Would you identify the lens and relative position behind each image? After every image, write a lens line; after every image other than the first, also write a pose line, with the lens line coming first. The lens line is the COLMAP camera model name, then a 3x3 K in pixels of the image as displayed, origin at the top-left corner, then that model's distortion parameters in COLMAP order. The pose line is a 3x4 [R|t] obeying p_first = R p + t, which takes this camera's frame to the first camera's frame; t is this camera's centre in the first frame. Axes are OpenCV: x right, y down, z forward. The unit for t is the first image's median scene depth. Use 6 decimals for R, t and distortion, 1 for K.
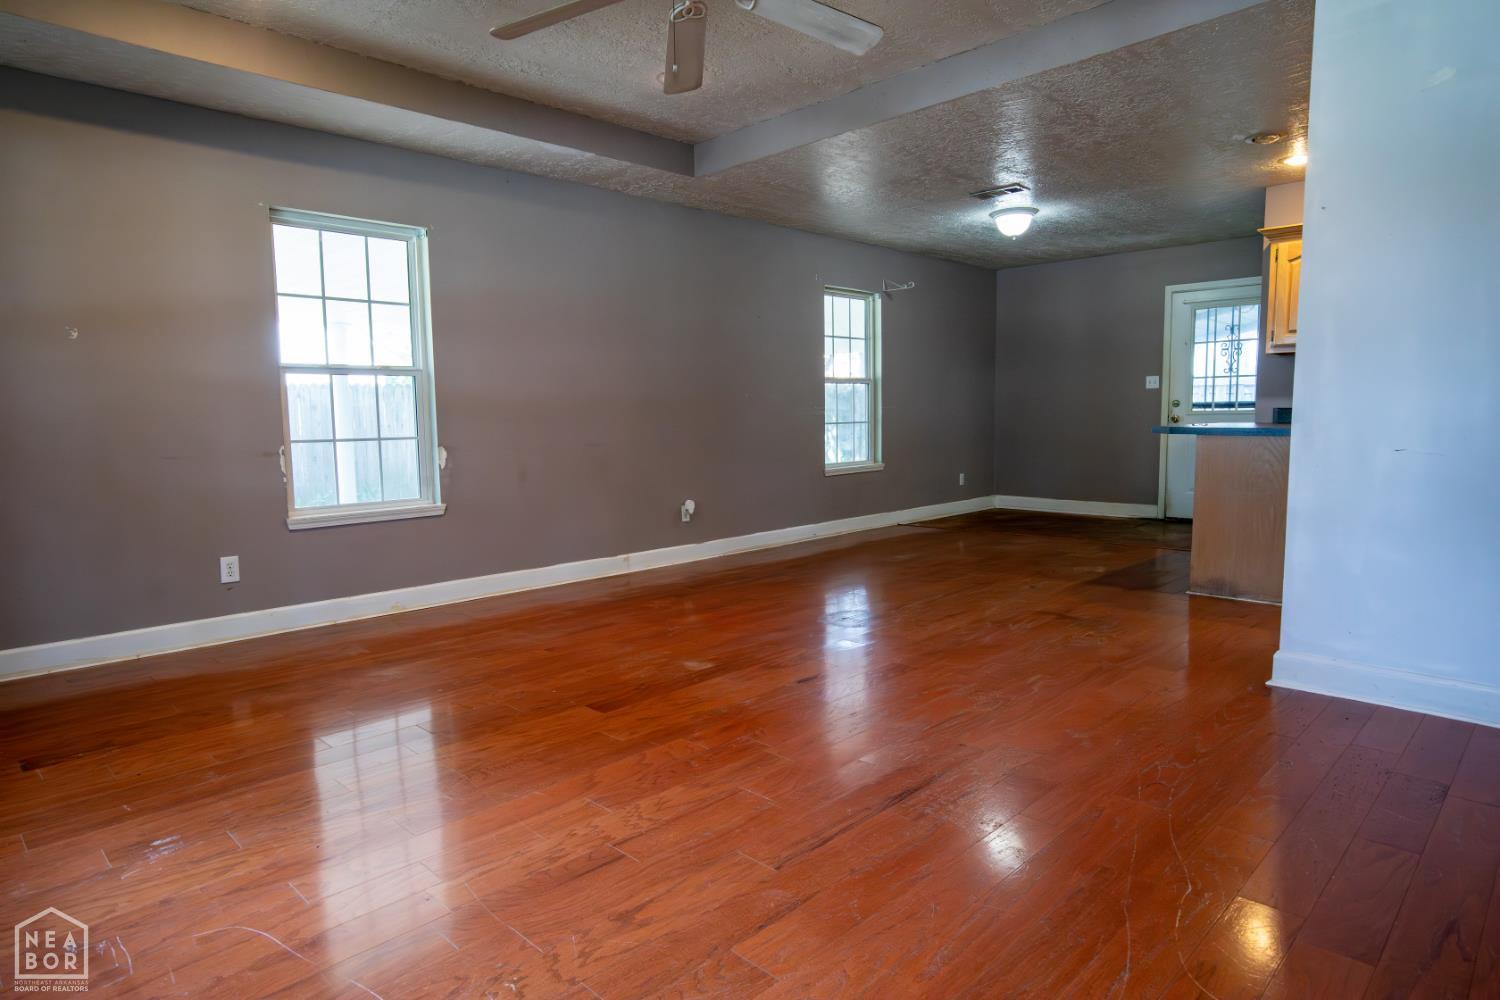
lens RADIAL K [[870.2, 0, 750.0], [0, 870.2, 500.0], [0, 0, 1]] dist [-0.005044, 0.000920]
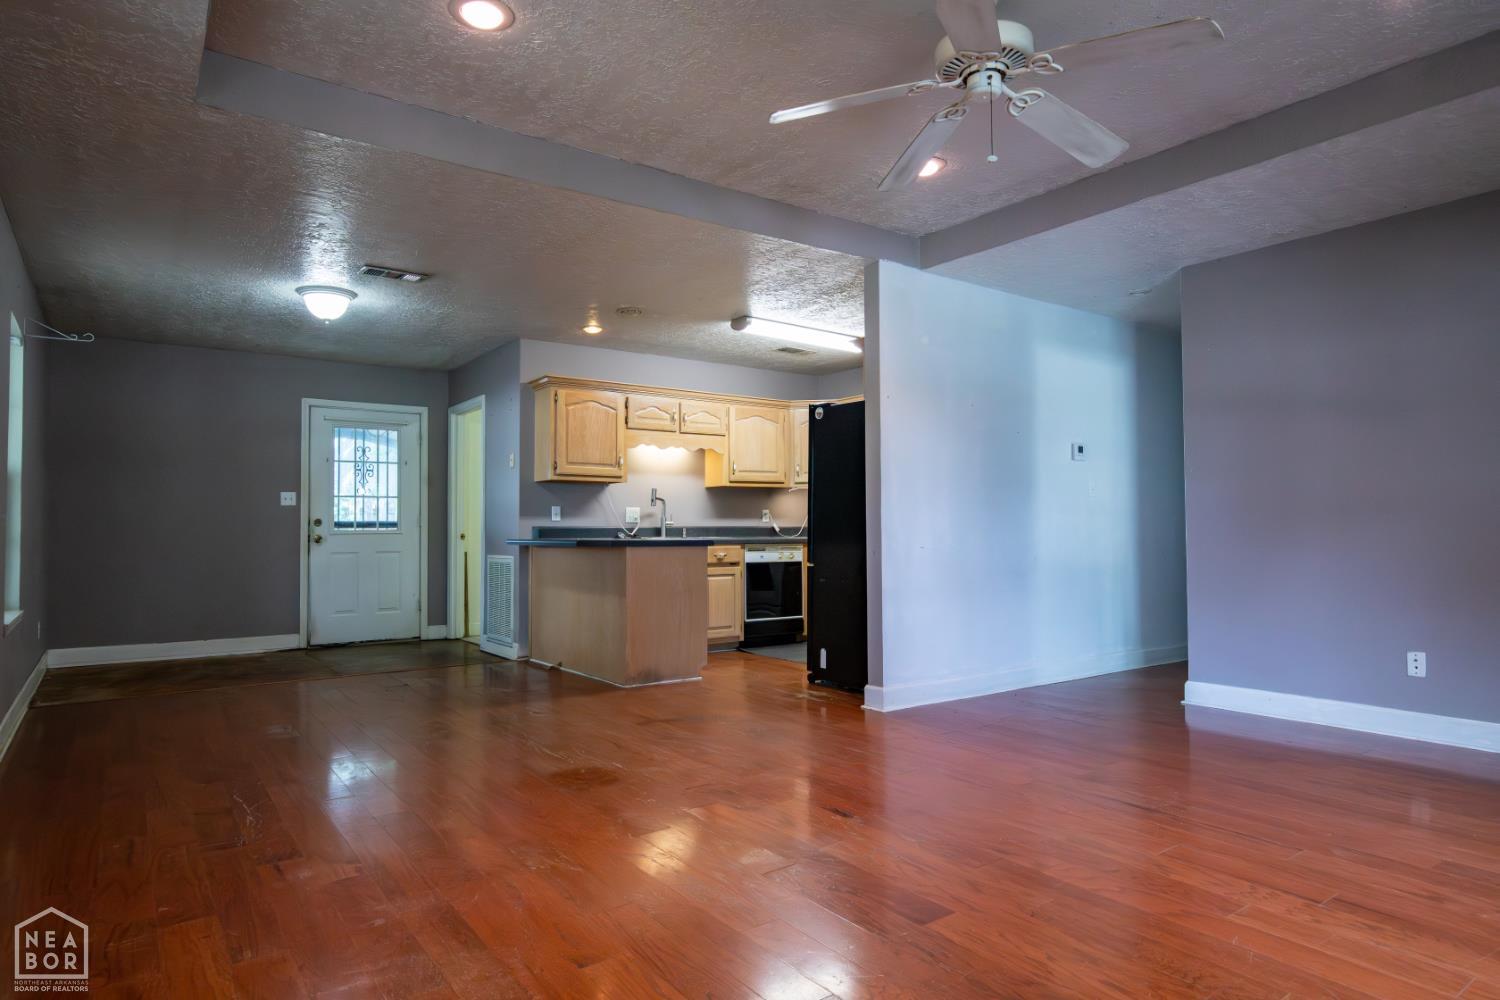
lens RADIAL K [[870.2, 0, 750.0], [0, 870.2, 500.0], [0, 0, 1]] dist [-0.005044, 0.000920]
pose [[0.169391, 0.043288, 0.984598, -0.387642], [0.101632, 0.992942, -0.061140, -0.032107], [-0.980295, 0.110423, 0.163796, 0.413178]]
